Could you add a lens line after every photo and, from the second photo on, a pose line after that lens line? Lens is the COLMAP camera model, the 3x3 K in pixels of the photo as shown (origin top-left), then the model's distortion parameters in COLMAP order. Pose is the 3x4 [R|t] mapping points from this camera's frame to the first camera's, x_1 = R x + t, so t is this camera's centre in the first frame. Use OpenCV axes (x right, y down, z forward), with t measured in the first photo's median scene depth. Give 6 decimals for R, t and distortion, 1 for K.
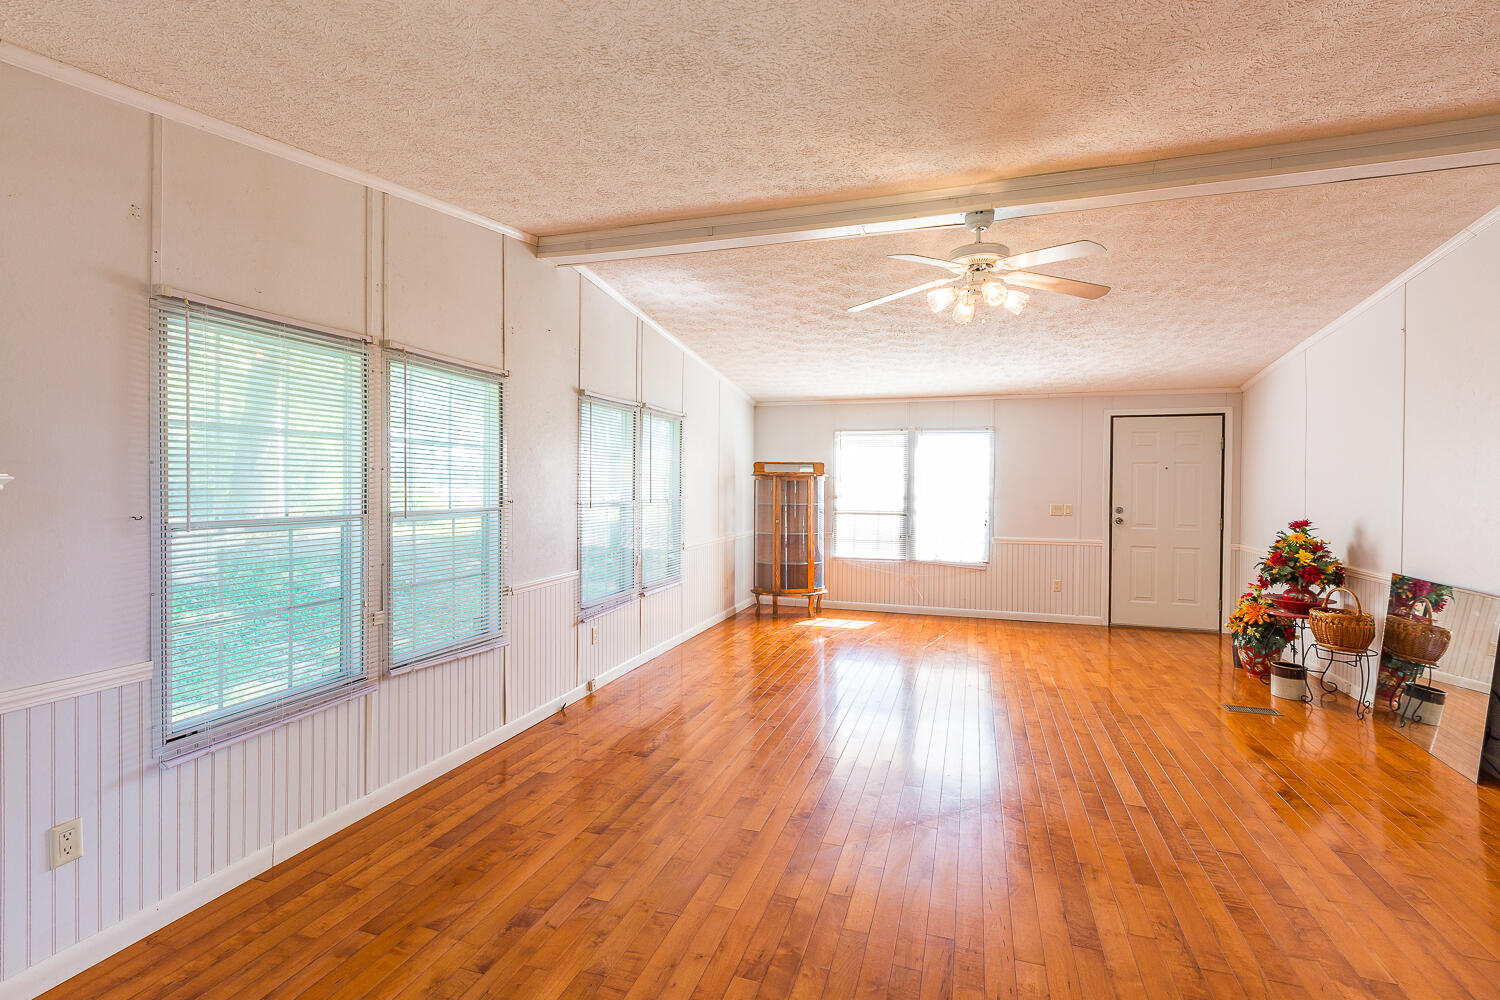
lens RADIAL K [[675.6, 0, 756.8], [0, 675.6, 493.6], [0, 0, 1]] dist [-0.000641, 0.000117]
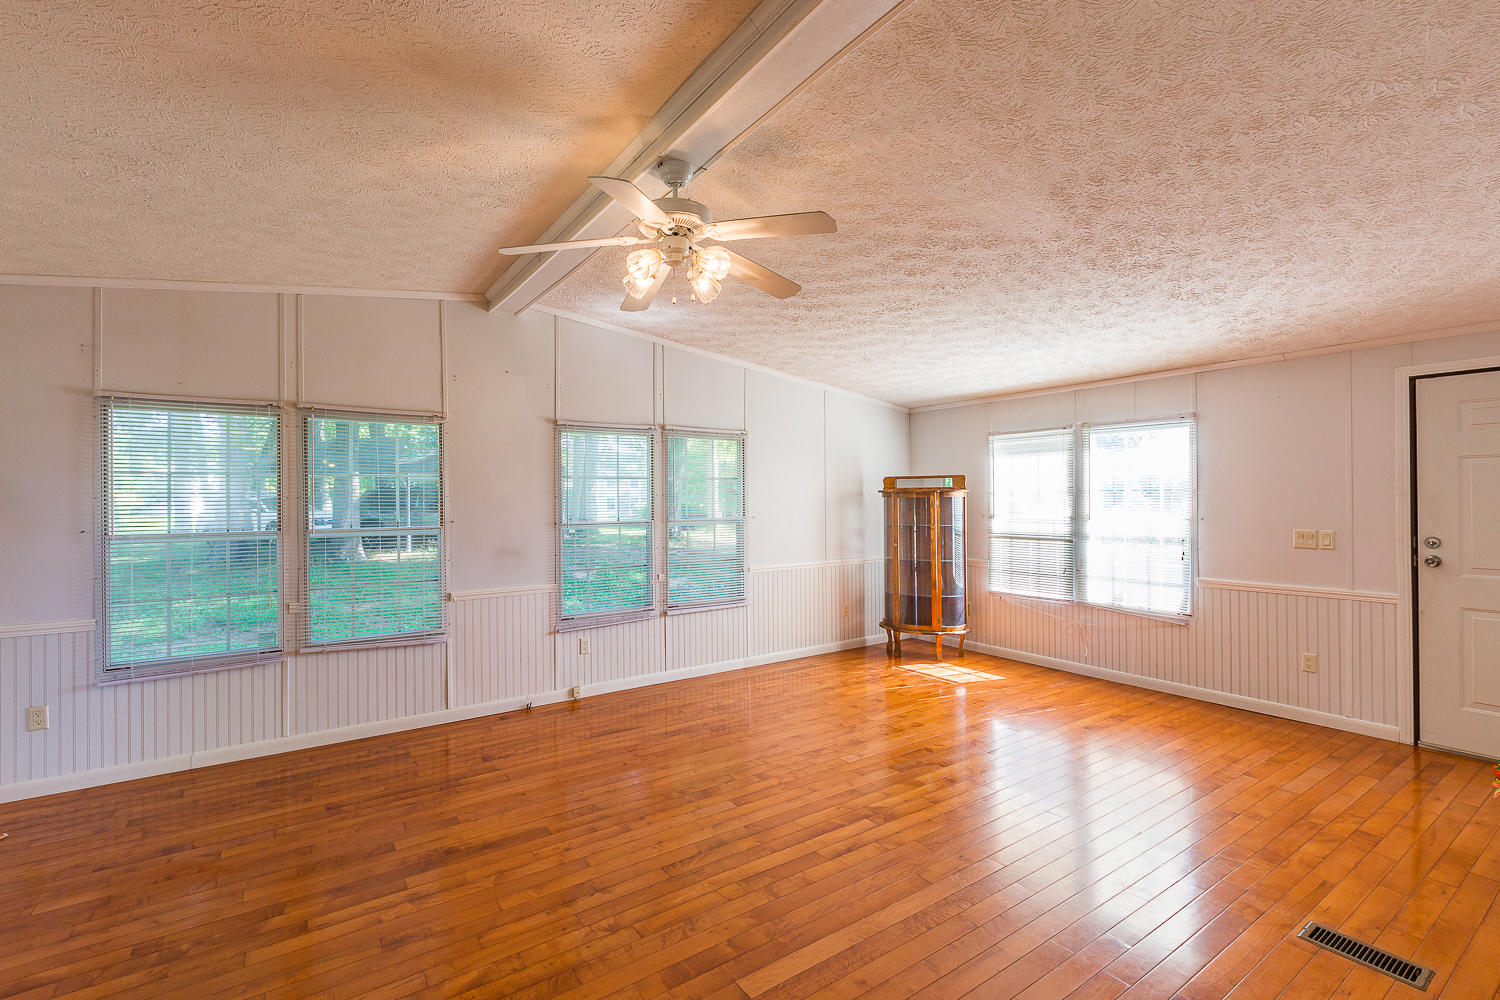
lens RADIAL K [[675.6, 0, 752.5], [0, 675.6, 499.8], [0, 0, 1]] dist [-0.000641, 0.000117]
pose [[0.793298, -0.011442, -0.608726, 0.426778], [0.002741, 0.999880, -0.015223, -0.003956], [0.608827, 0.010408, 0.793234, 0.208163]]
